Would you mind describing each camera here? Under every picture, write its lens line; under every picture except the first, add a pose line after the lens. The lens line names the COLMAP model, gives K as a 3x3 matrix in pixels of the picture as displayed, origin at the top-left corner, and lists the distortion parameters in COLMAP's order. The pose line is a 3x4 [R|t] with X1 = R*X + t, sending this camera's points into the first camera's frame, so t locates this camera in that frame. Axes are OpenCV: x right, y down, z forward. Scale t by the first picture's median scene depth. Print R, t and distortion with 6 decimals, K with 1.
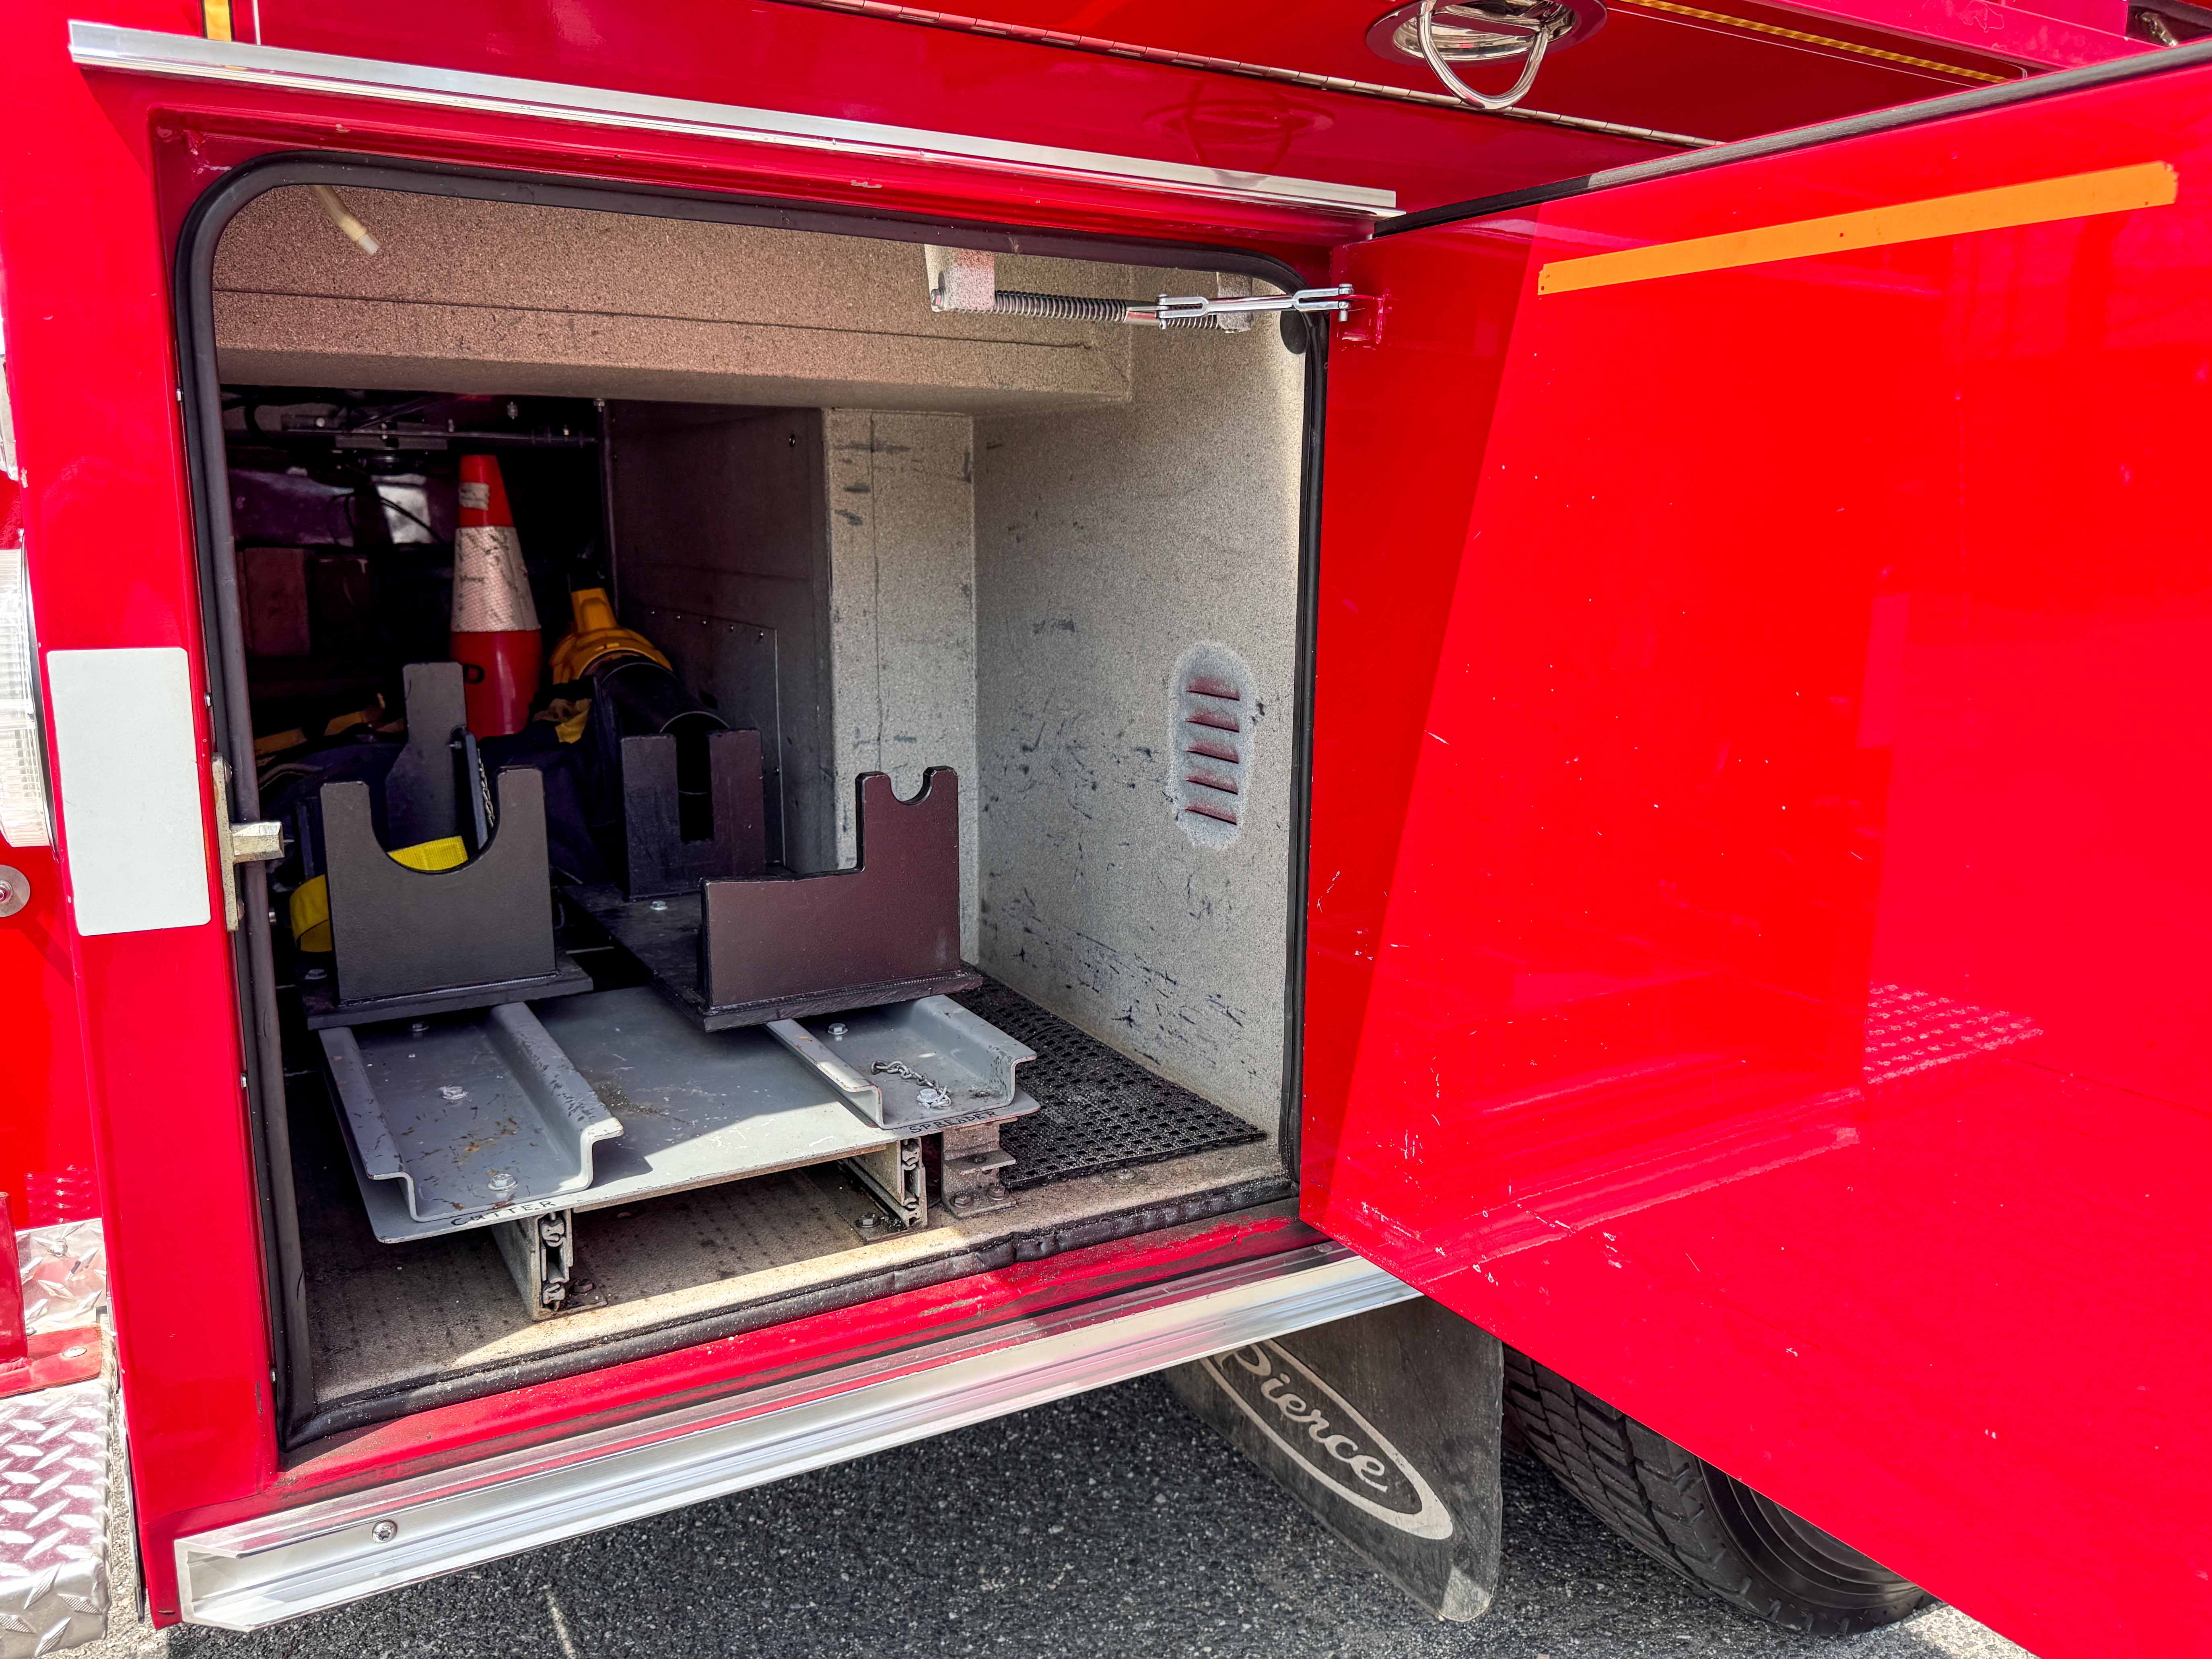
lens RADIAL K [[1620.5, 0, 1106.0], [0, 1620.5, 829.5], [0, 0, 1]] dist [0.001850, -0.009944]
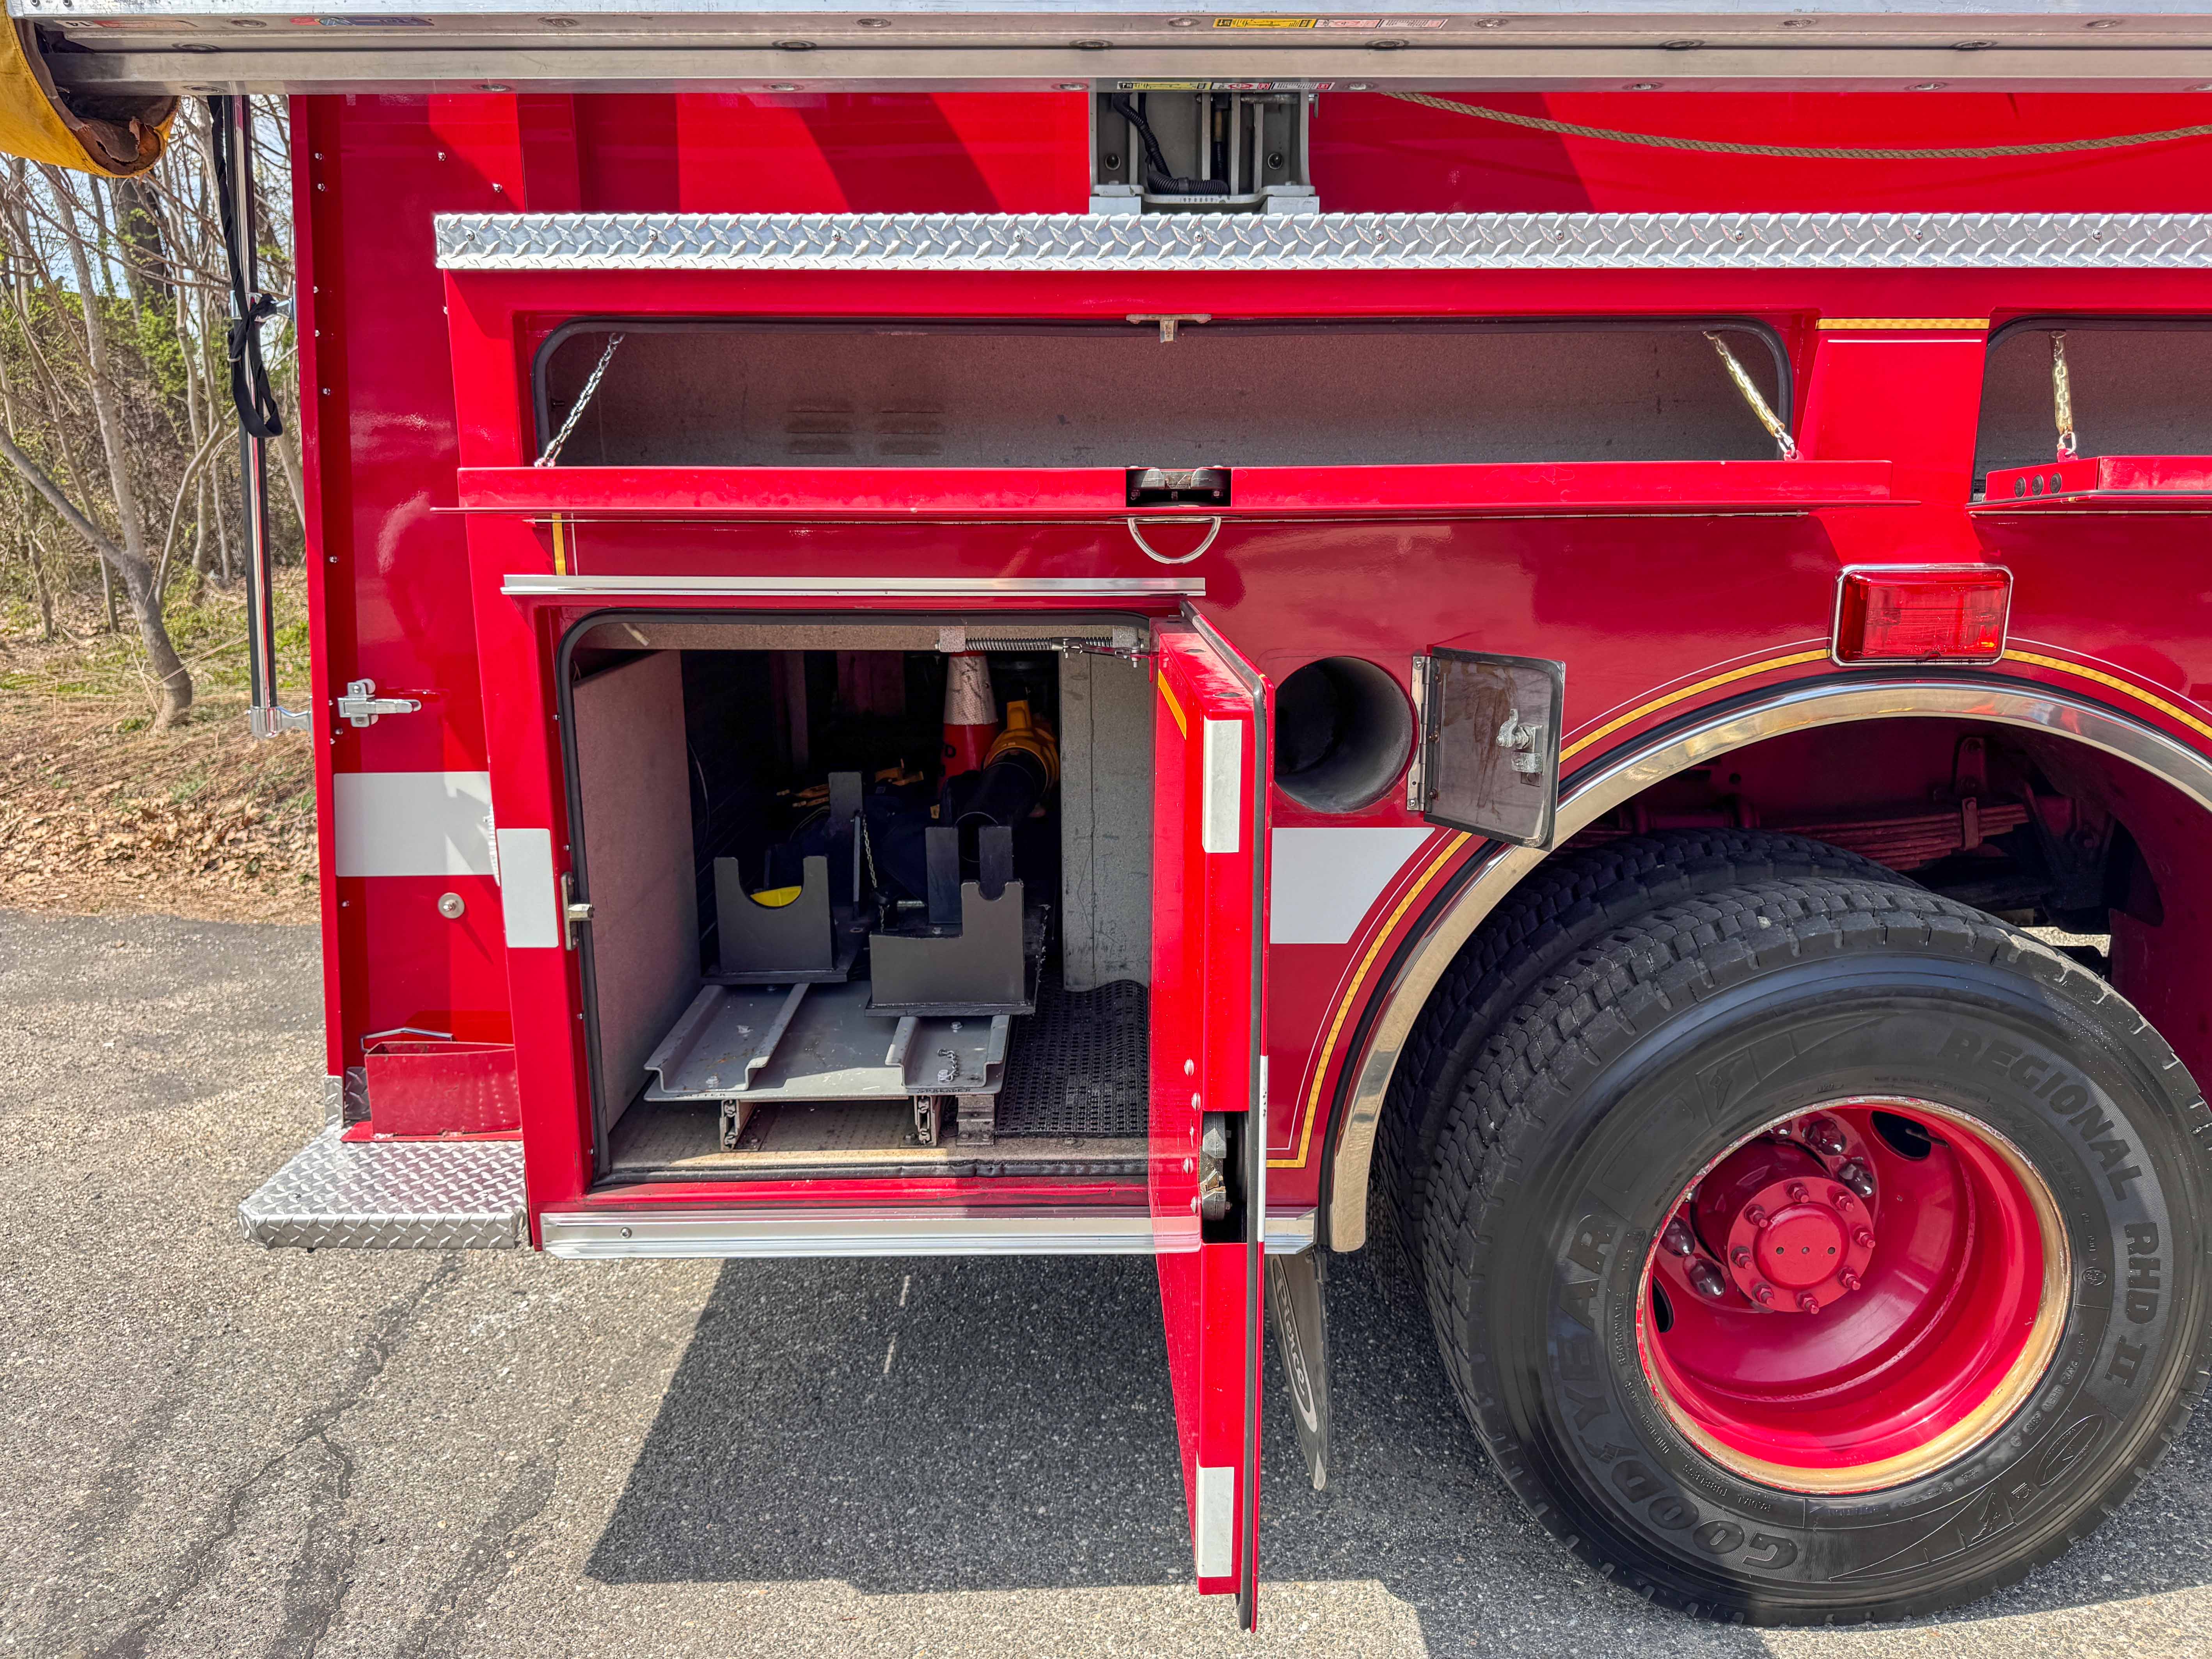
lens RADIAL K [[1504.7, 0, 1106.0], [0, 1504.7, 829.5], [0, 0, 1]] dist [0.040228, -0.092768]
pose [[0.879751, 0.093432, -0.466164, 0.845609], [-0.081009, 0.995620, 0.046669, -0.205765], [0.468483, -0.003294, 0.883466, -0.394738]]
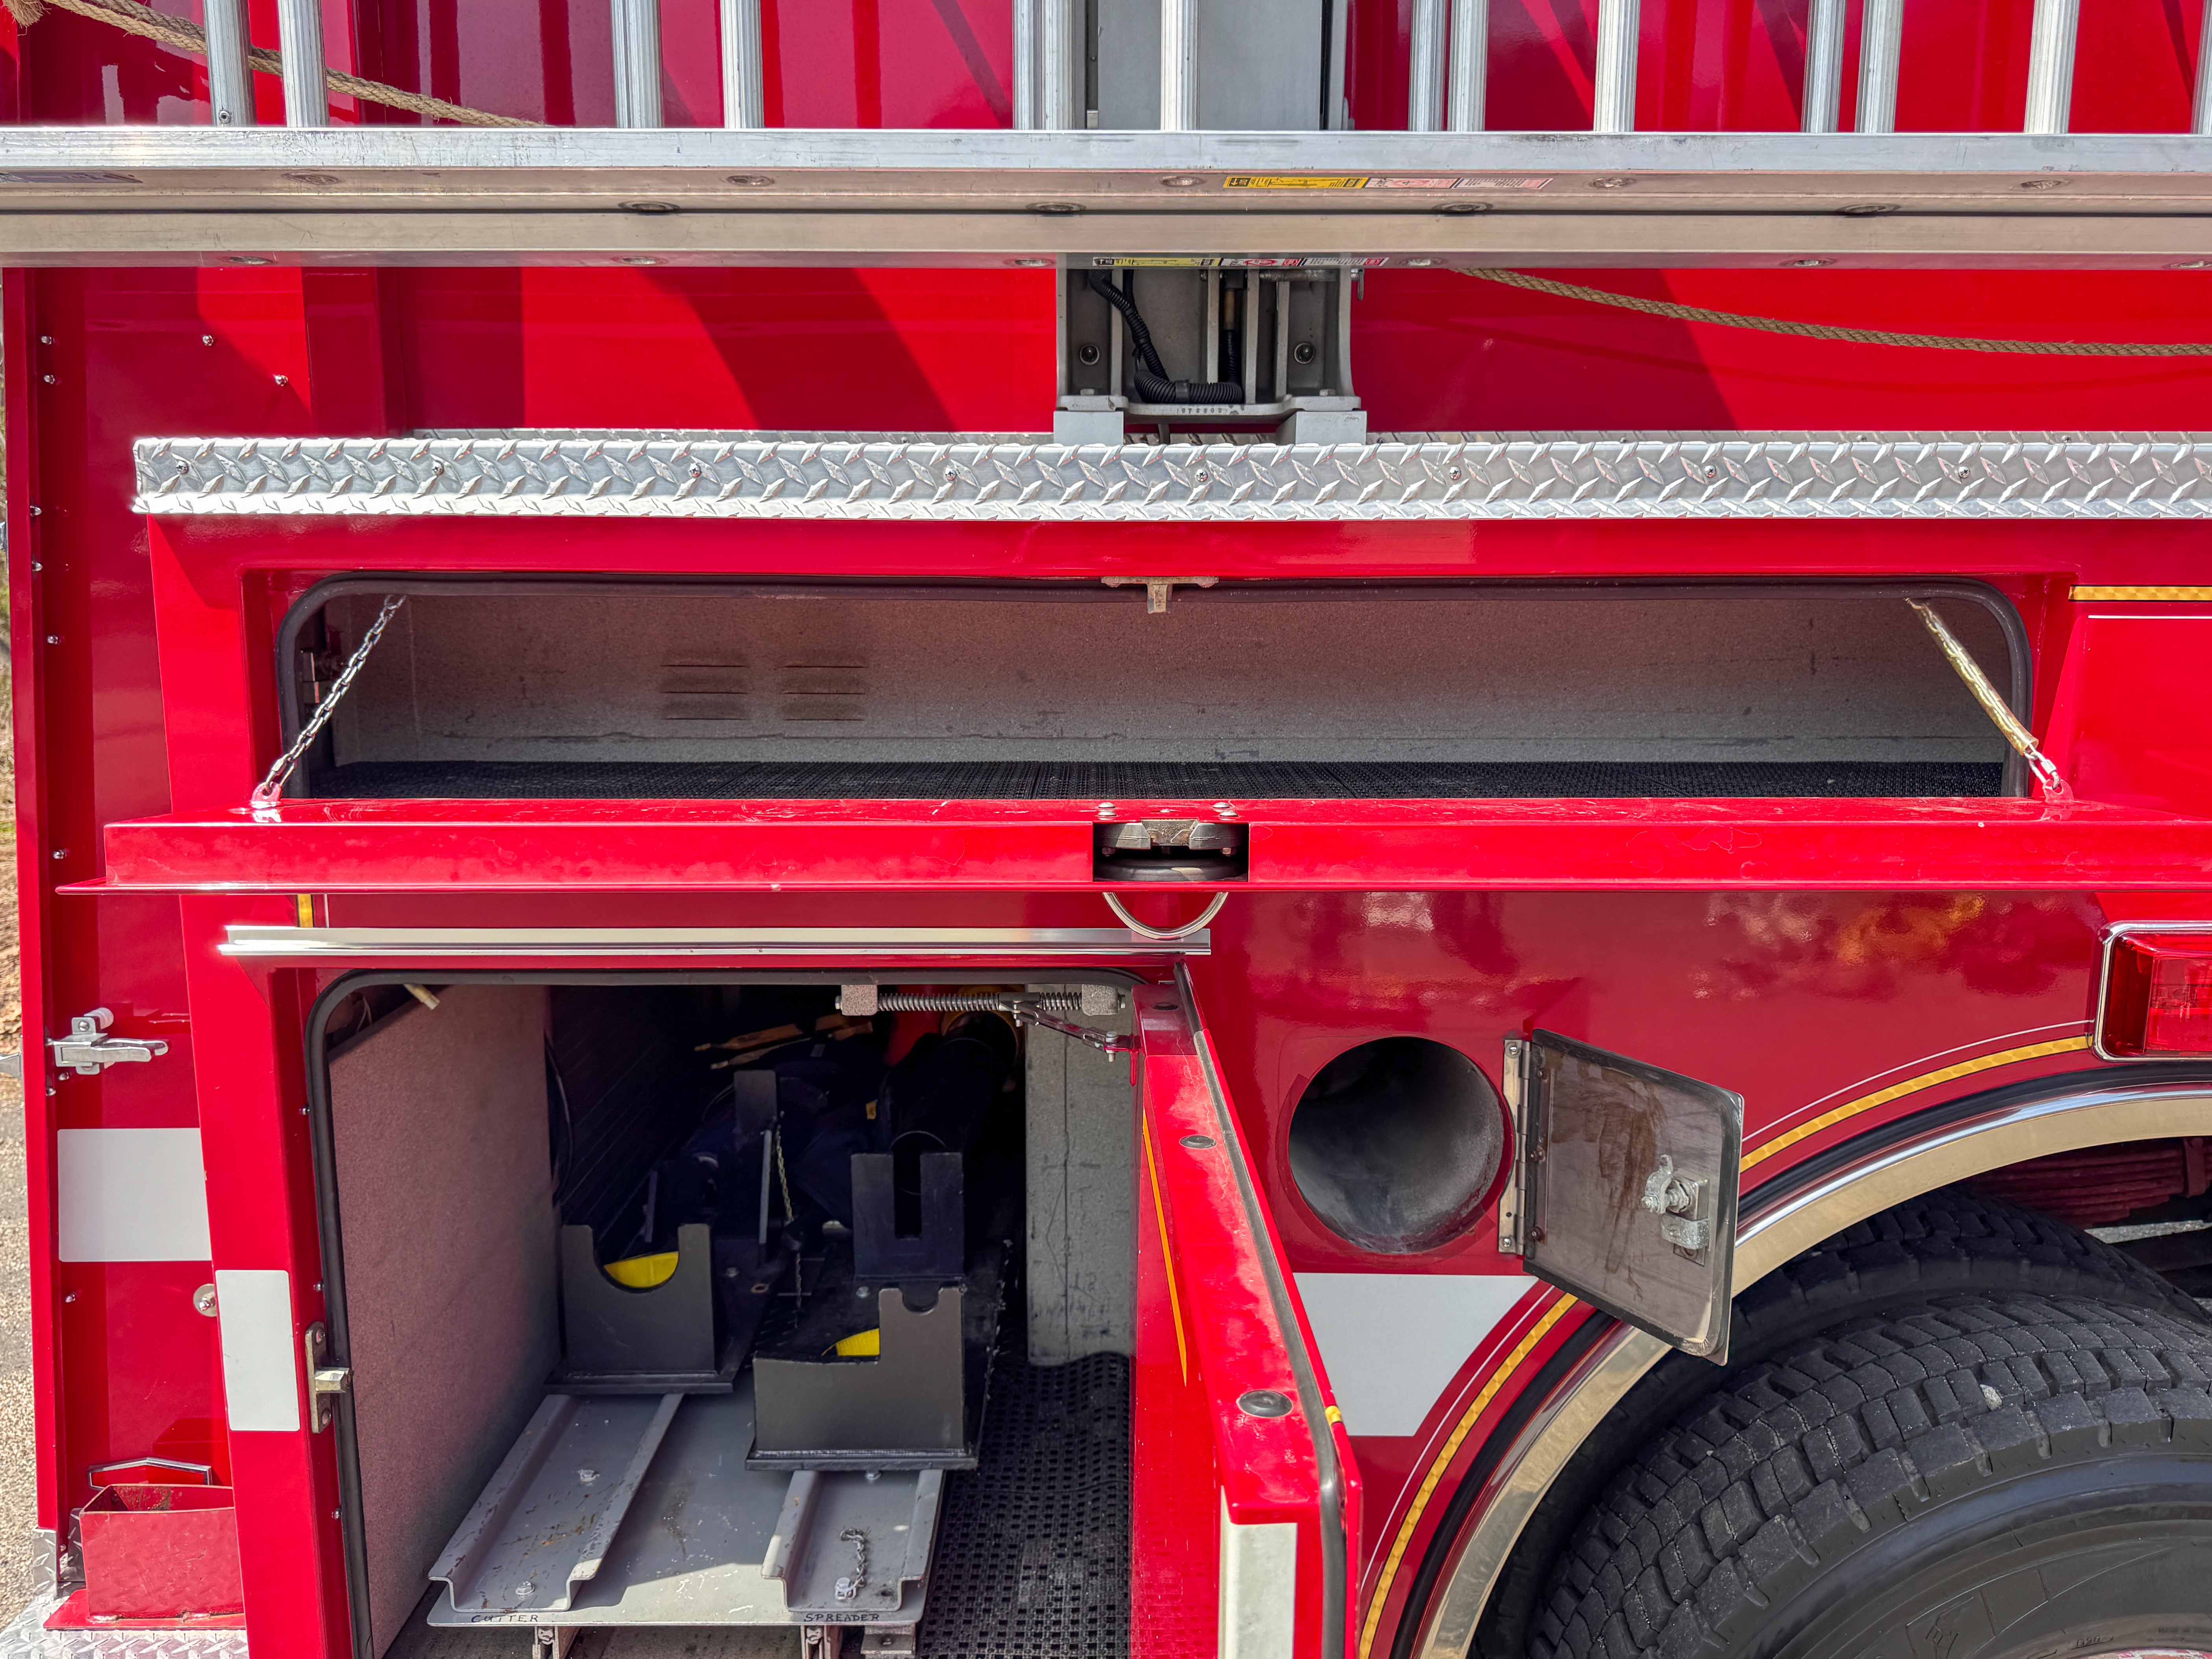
lens RADIAL K [[1542.5, 0, 1095.4], [0, 1542.5, 823.0], [0, 0, 1]] dist [0.059431, -0.105411]
pose [[0.874647, 0.065452, -0.480321, 0.653457], [-0.088291, 0.995779, -0.025082, -0.444726], [0.476652, 0.064346, 0.876734, -0.014122]]
